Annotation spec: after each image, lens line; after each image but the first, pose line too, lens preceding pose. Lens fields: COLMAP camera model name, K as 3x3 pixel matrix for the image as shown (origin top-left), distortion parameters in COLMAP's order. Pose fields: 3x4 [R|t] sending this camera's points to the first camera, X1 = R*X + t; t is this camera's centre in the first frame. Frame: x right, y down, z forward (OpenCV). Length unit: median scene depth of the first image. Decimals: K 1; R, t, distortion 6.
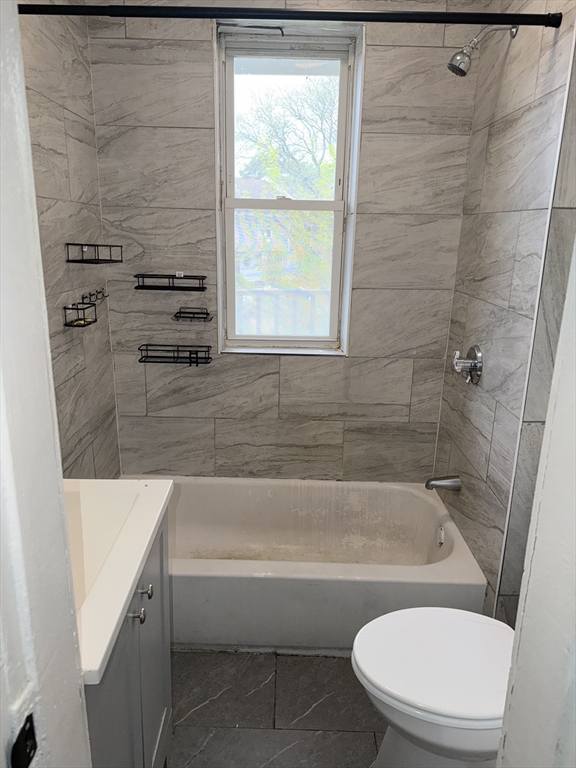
lens RADIAL K [[549.7, 0, 282.0], [0, 549.7, 386.9], [0, 0, 1]] dist [0.074815, -0.063208]
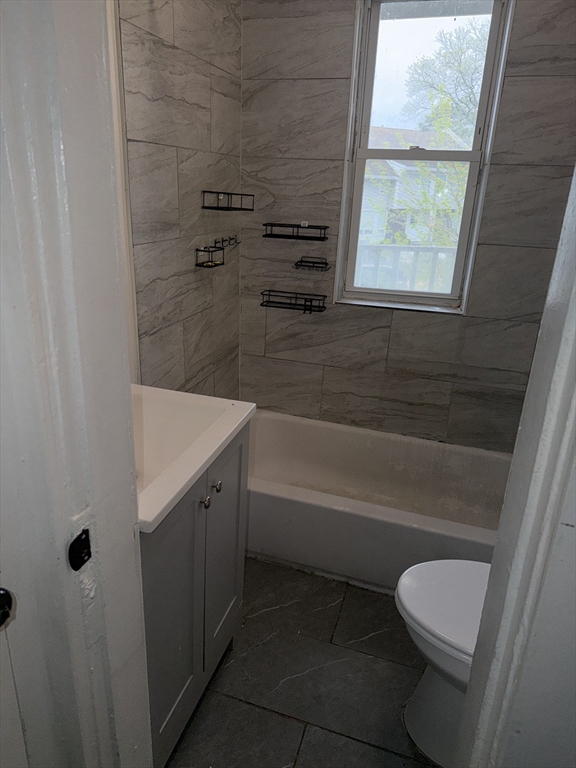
lens RADIAL K [[549.7, 0, 272.6], [0, 549.7, 389.0], [0, 0, 1]] dist [0.074815, -0.063208]
pose [[0.951420, 0.122292, -0.282570, 0.095416], [-0.101767, 0.991061, 0.086264, 0.023304], [0.290593, -0.053317, 0.955360, -0.043075]]
